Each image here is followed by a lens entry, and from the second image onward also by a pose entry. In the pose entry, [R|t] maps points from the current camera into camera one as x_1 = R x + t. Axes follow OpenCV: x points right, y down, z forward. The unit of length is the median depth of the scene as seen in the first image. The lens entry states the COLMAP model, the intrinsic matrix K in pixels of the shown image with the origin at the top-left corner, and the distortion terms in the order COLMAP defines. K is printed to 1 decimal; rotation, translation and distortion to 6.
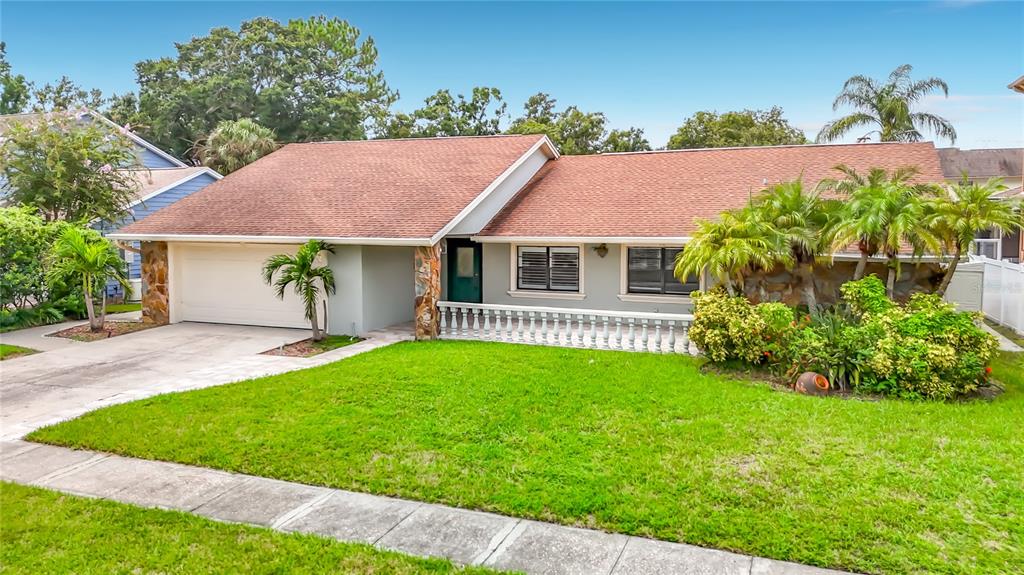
lens RADIAL K [[763.1, 0, 515.4], [0, 763.1, 285.7], [0, 0, 1]] dist [0.049418, -0.010388]
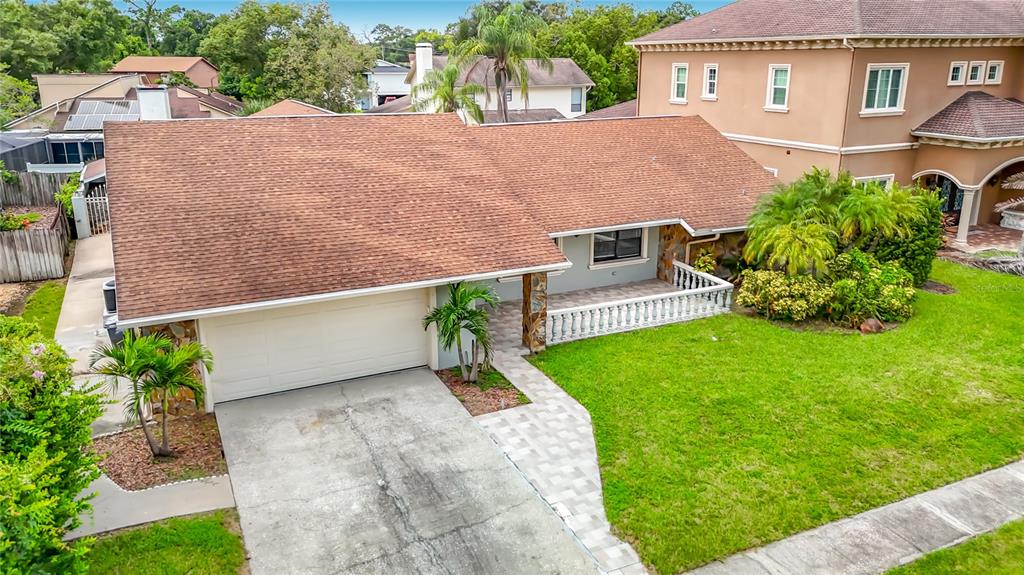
lens RADIAL K [[763.1, 0, 515.4], [0, 763.1, 285.7], [0, 0, 1]] dist [0.049418, -0.010388]
pose [[0.670642, -0.212758, 0.710615, -0.781630], [0.067044, 0.971449, 0.227579, -0.234012], [-0.738745, -0.104981, 0.665759, 0.284747]]
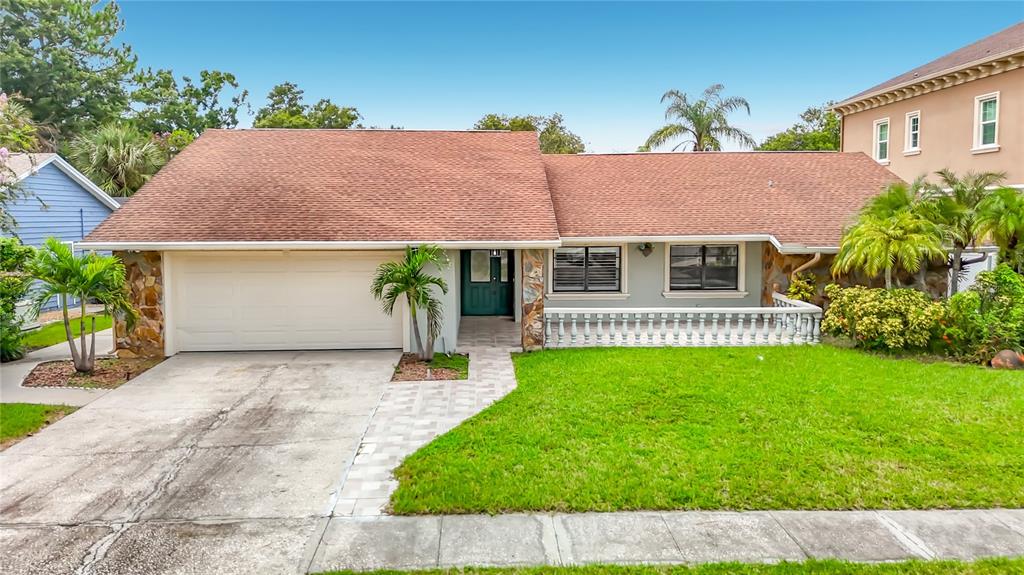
lens RADIAL K [[763.1, 0, 515.4], [0, 763.1, 285.7], [0, 0, 1]] dist [0.049418, -0.010388]
pose [[0.906871, -0.042105, 0.419300, -0.464134], [0.041433, 0.999084, 0.010713, -0.016032], [-0.419367, 0.007657, 0.907784, 0.151022]]
